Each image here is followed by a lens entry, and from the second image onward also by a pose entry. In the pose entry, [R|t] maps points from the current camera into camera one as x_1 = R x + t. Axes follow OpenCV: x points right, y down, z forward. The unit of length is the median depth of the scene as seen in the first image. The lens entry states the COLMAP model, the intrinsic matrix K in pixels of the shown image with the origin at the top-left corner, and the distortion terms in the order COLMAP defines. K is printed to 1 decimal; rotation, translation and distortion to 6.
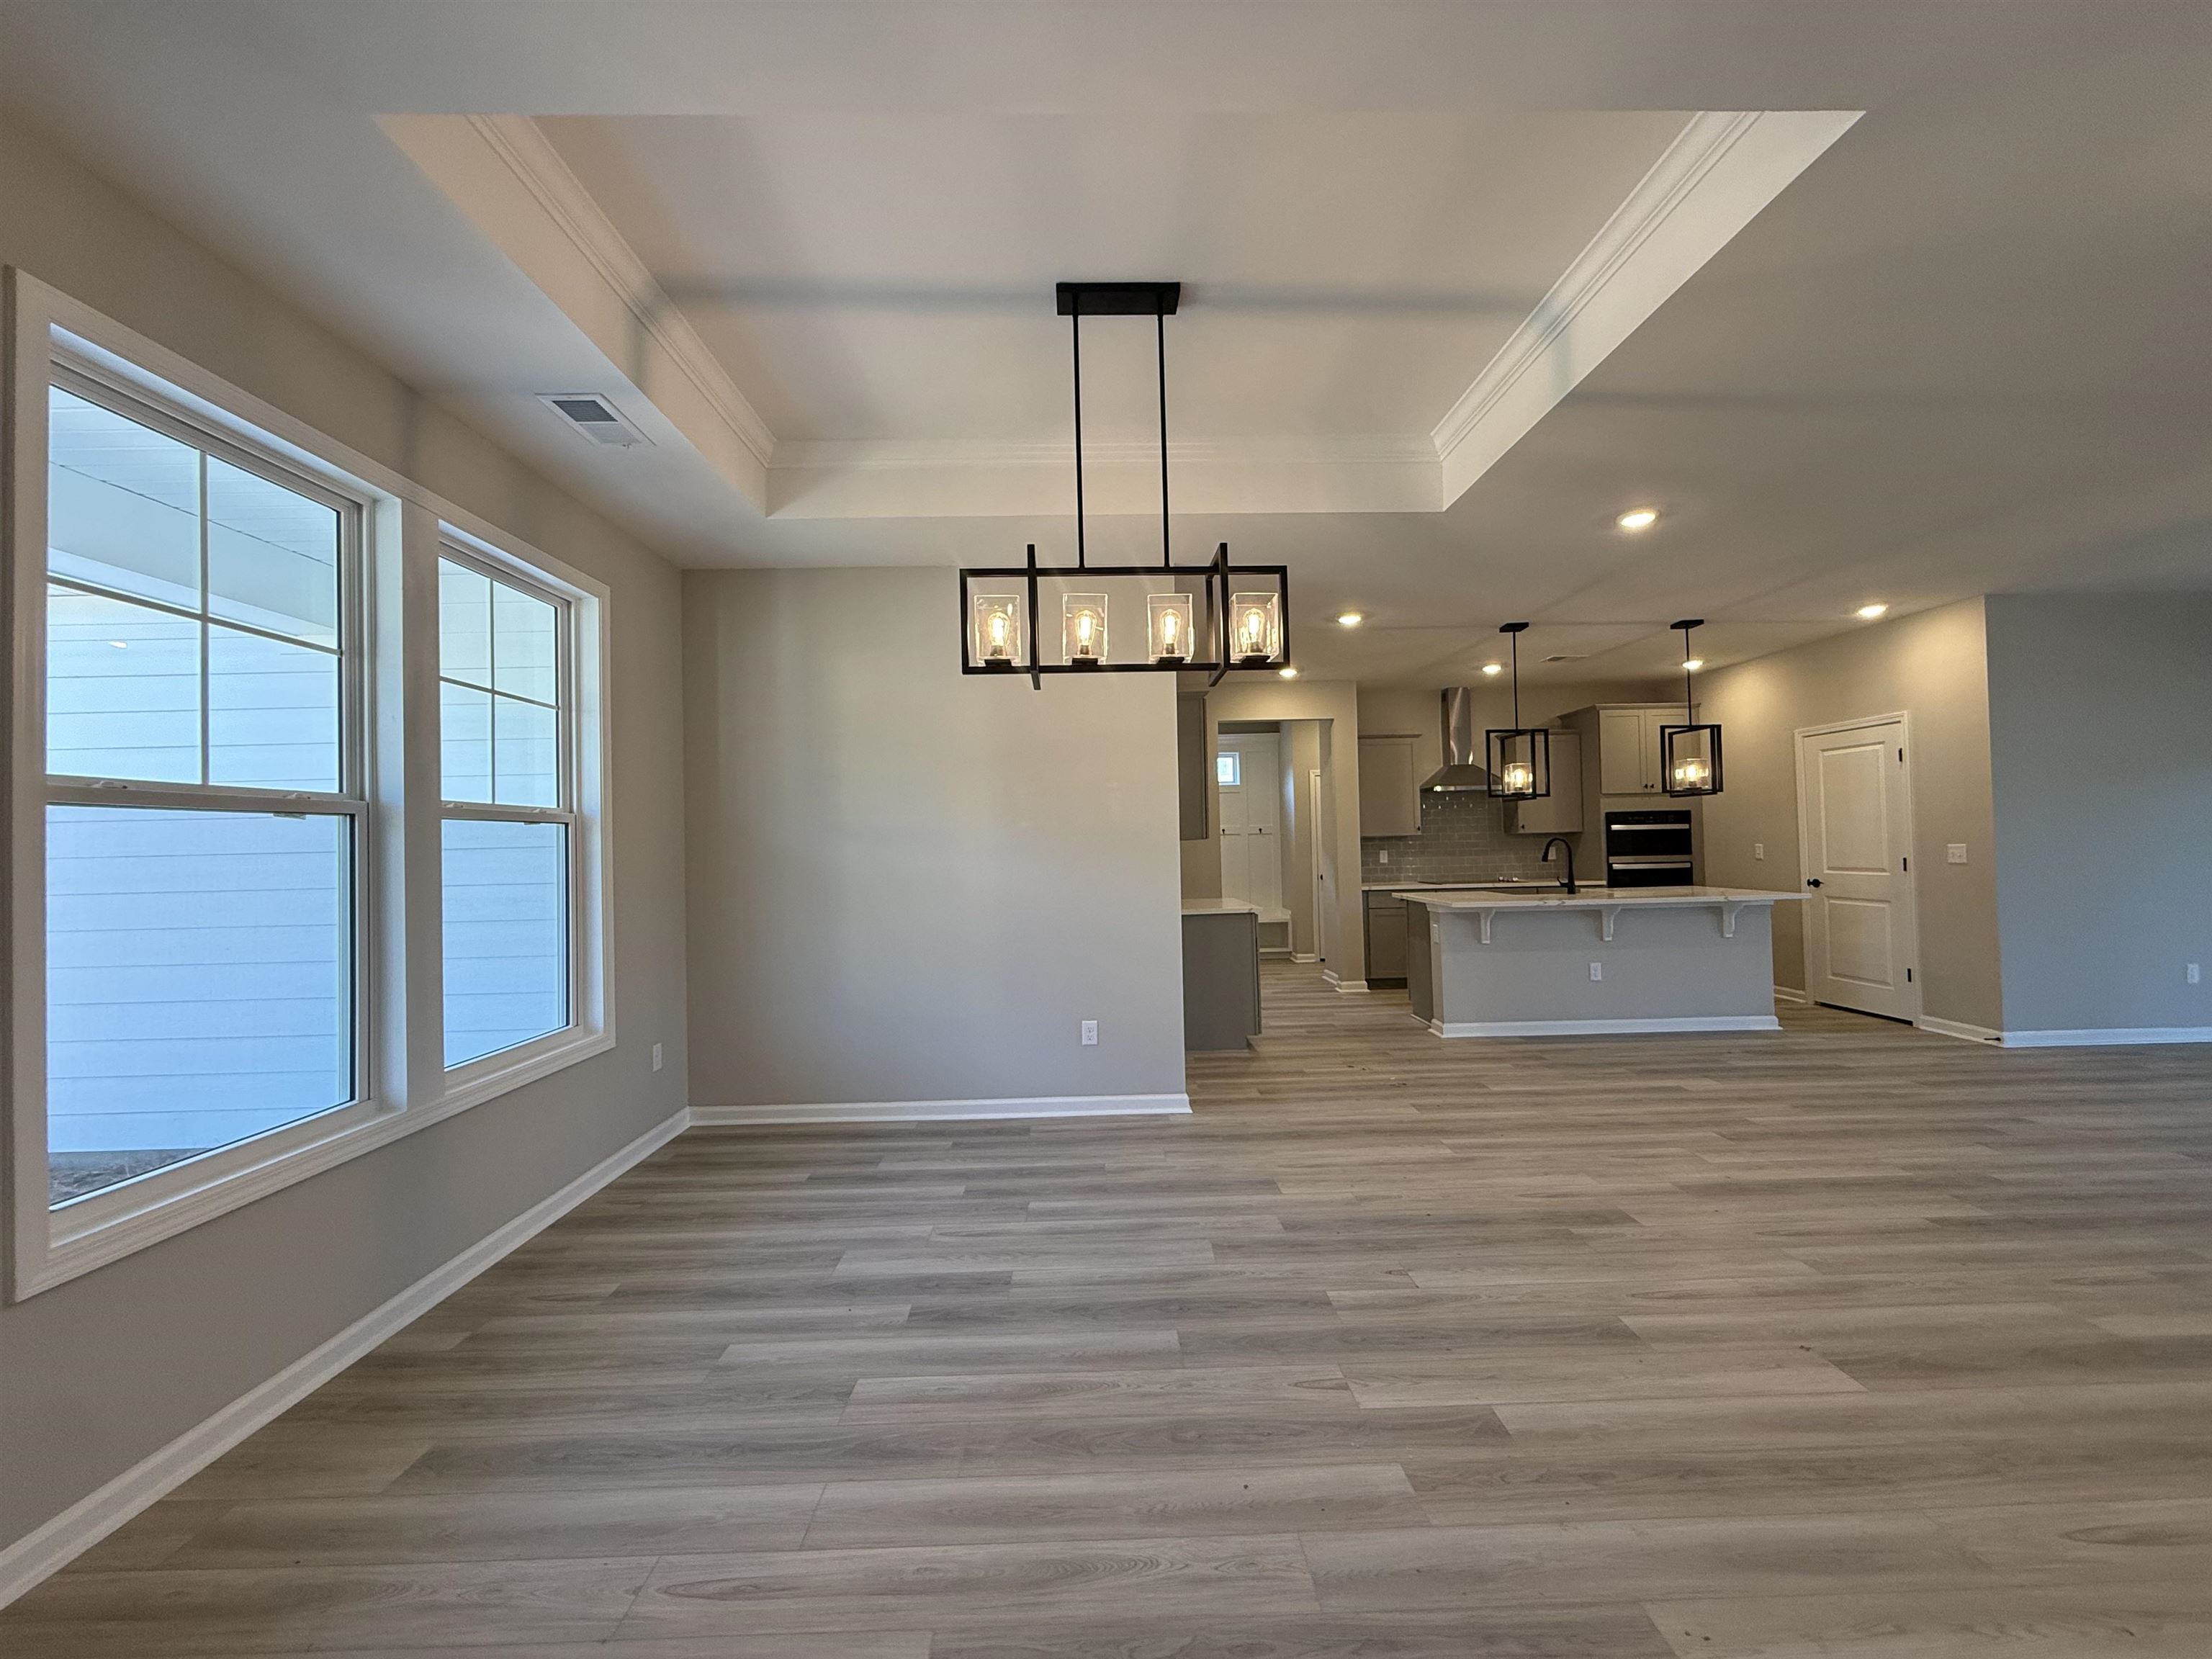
lens RADIAL K [[875.4, 0, 1105.6], [0, 875.4, 828.5], [0, 0, 1]] dist [-0.000399, 0.000184]
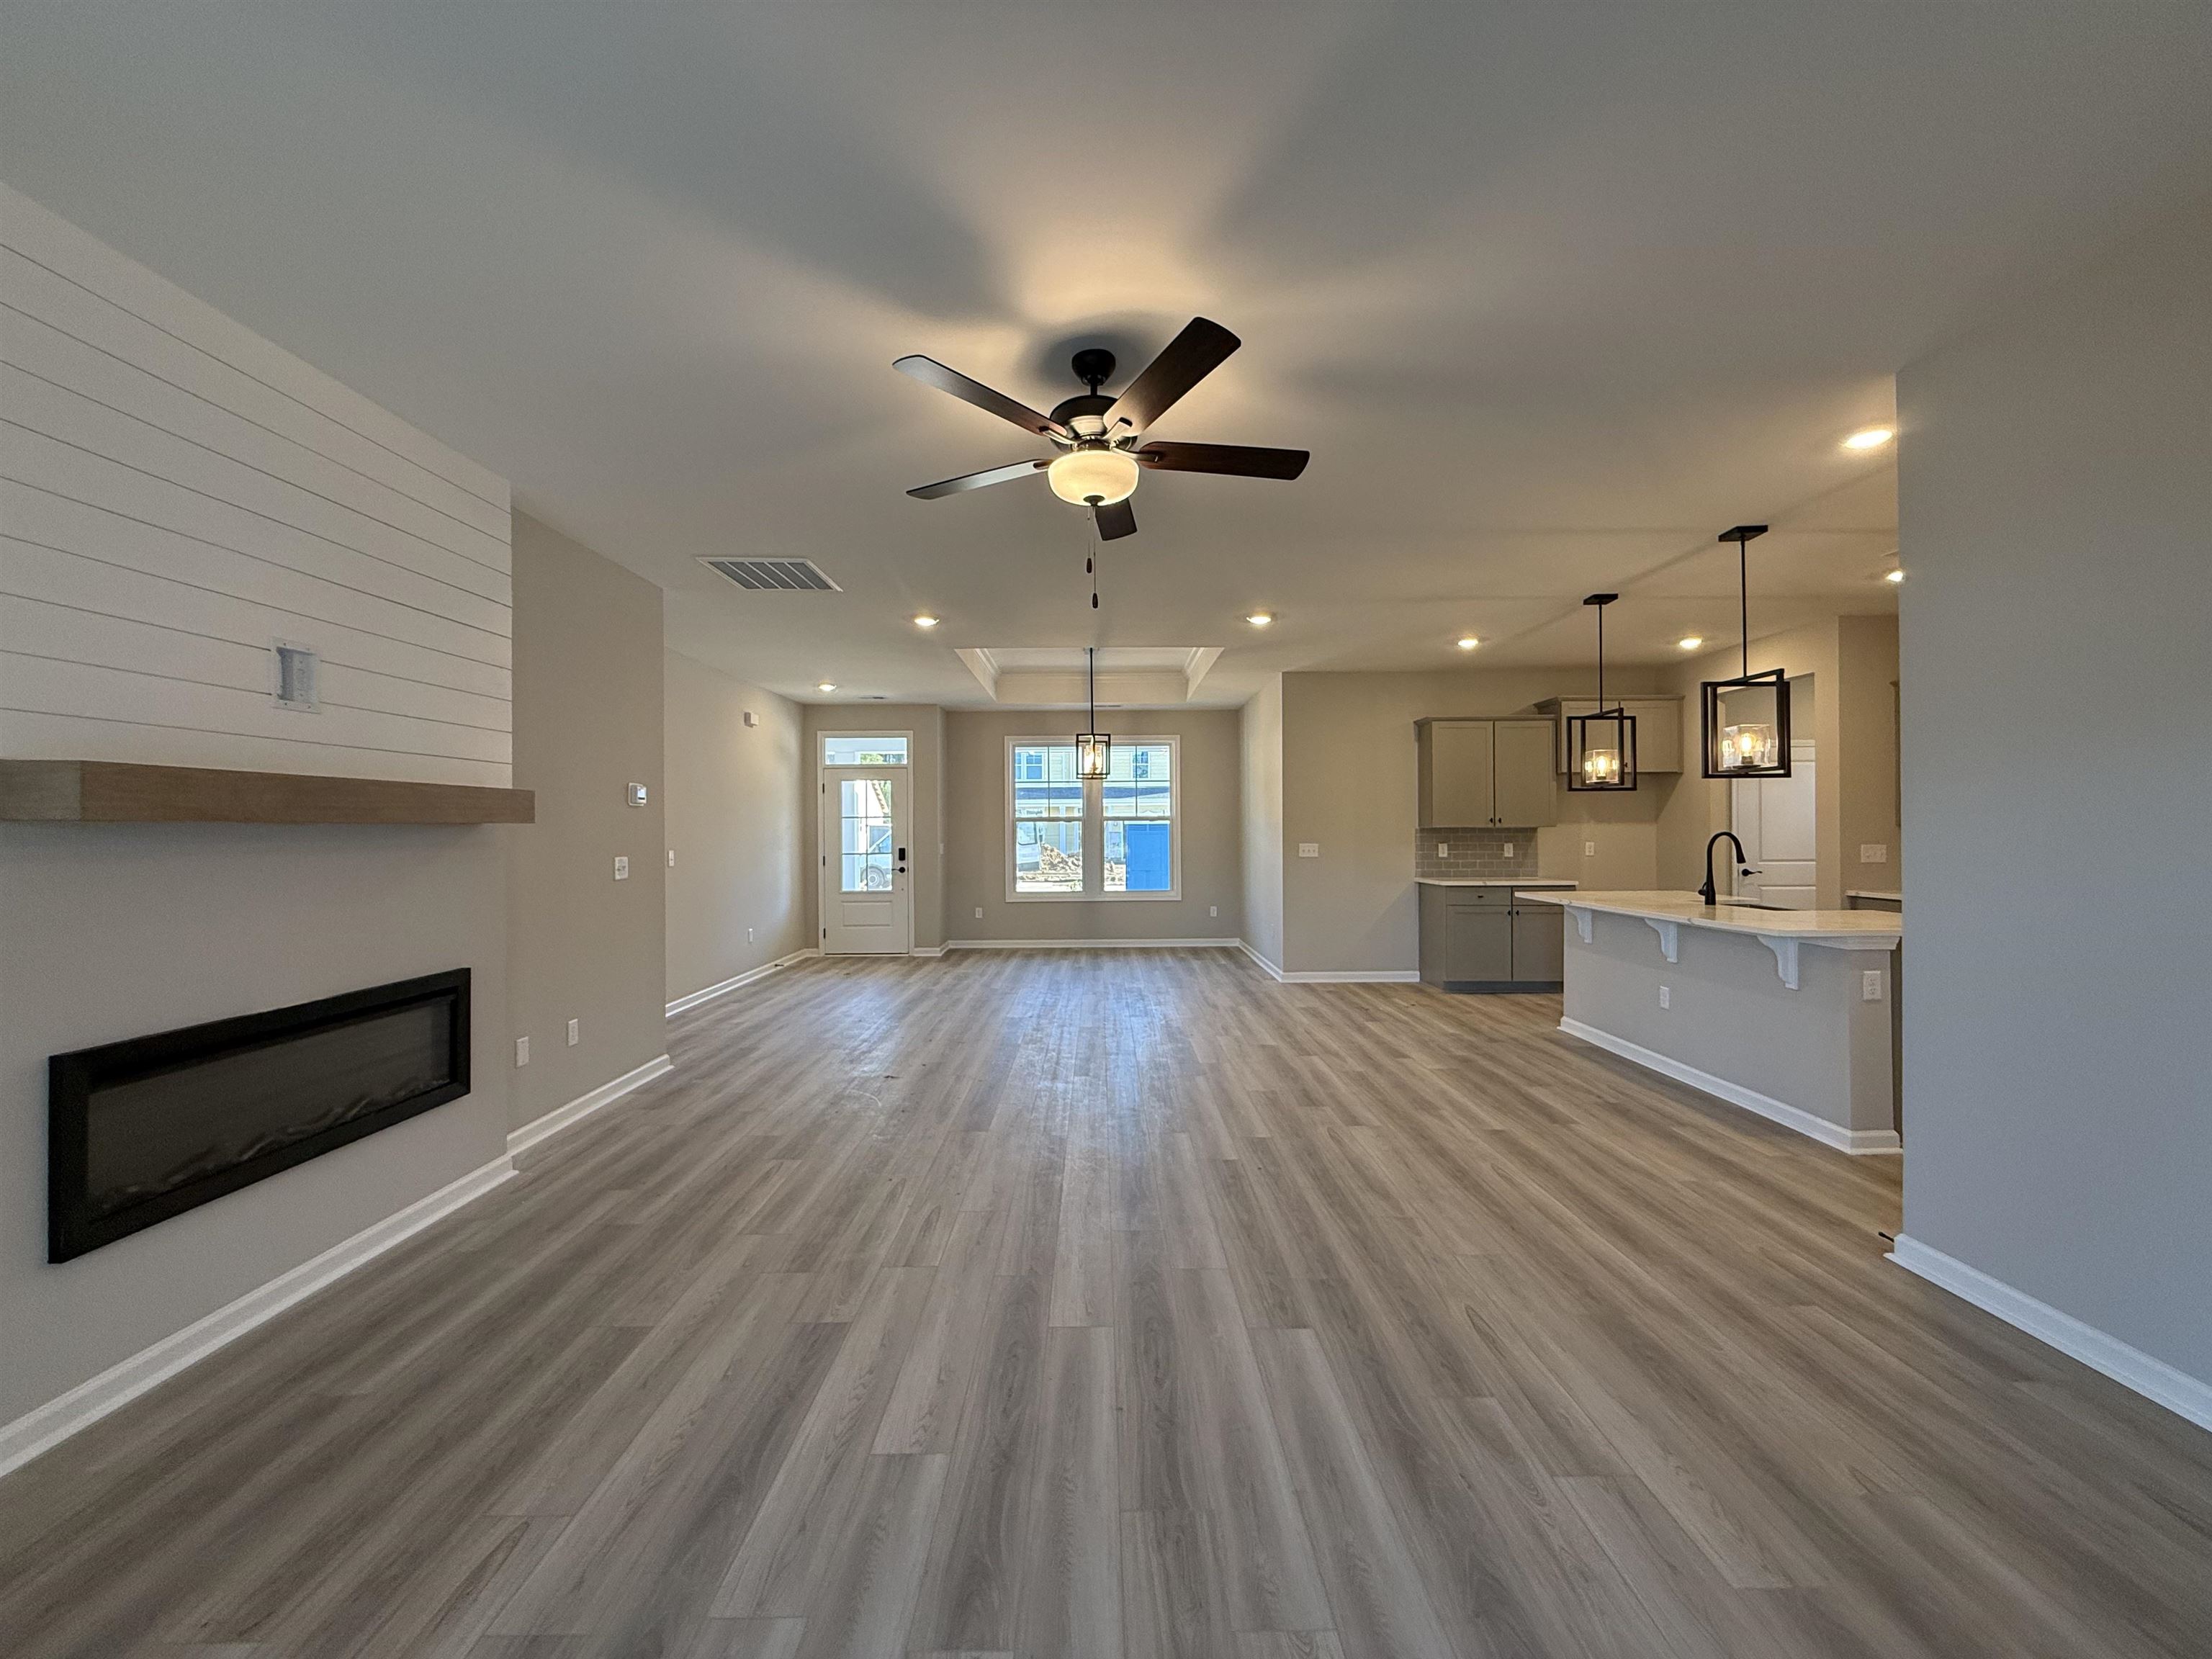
lens RADIAL K [[875.4, 0, 1099.9], [0, 875.4, 824.4], [0, 0, 1]] dist [-0.000399, 0.000184]
pose [[-0.020262, 0.011837, -0.999725, 1.684313], [0.030394, 0.999475, 0.011218, -0.028723], [0.999333, -0.030159, -0.020611, 0.604326]]
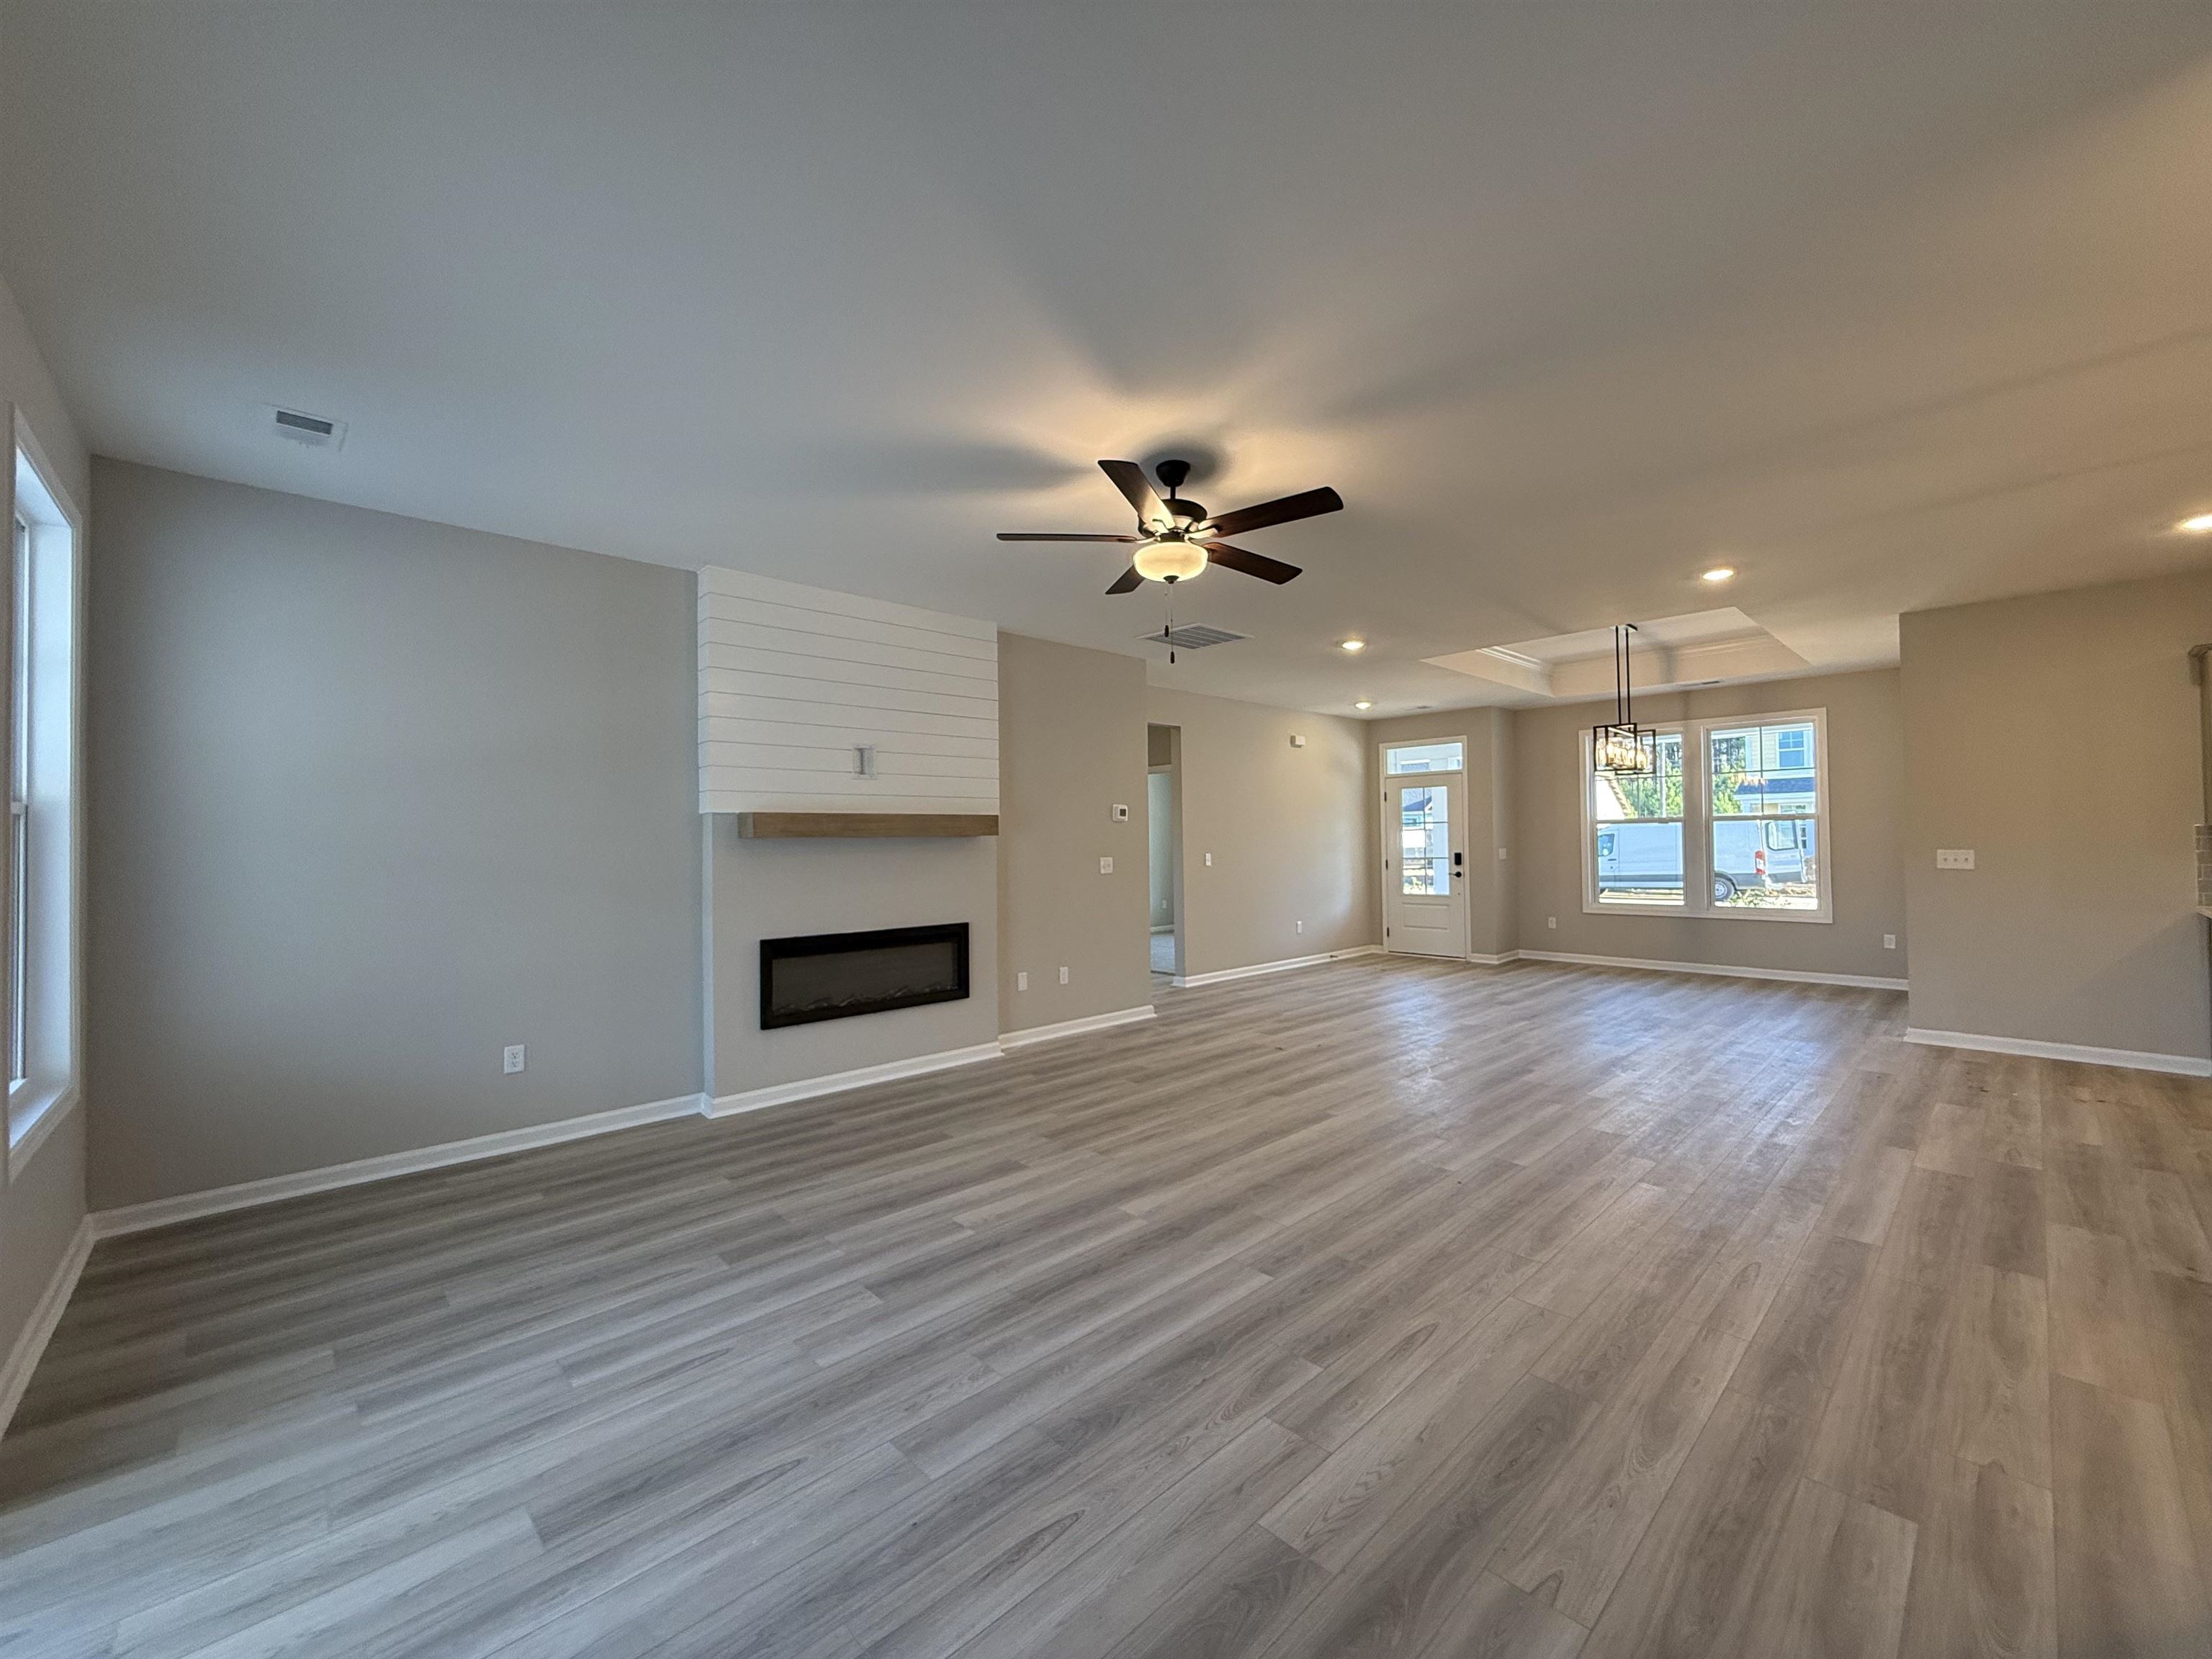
lens RADIAL K [[875.4, 0, 1110.2], [0, 875.4, 832.1], [0, 0, 1]] dist [-0.000399, 0.000184]
pose [[-0.739577, 0.020898, -0.672748, 1.641287], [0.042641, 0.998965, -0.015846, -0.016439], [0.671720, -0.040406, -0.739702, 1.053659]]
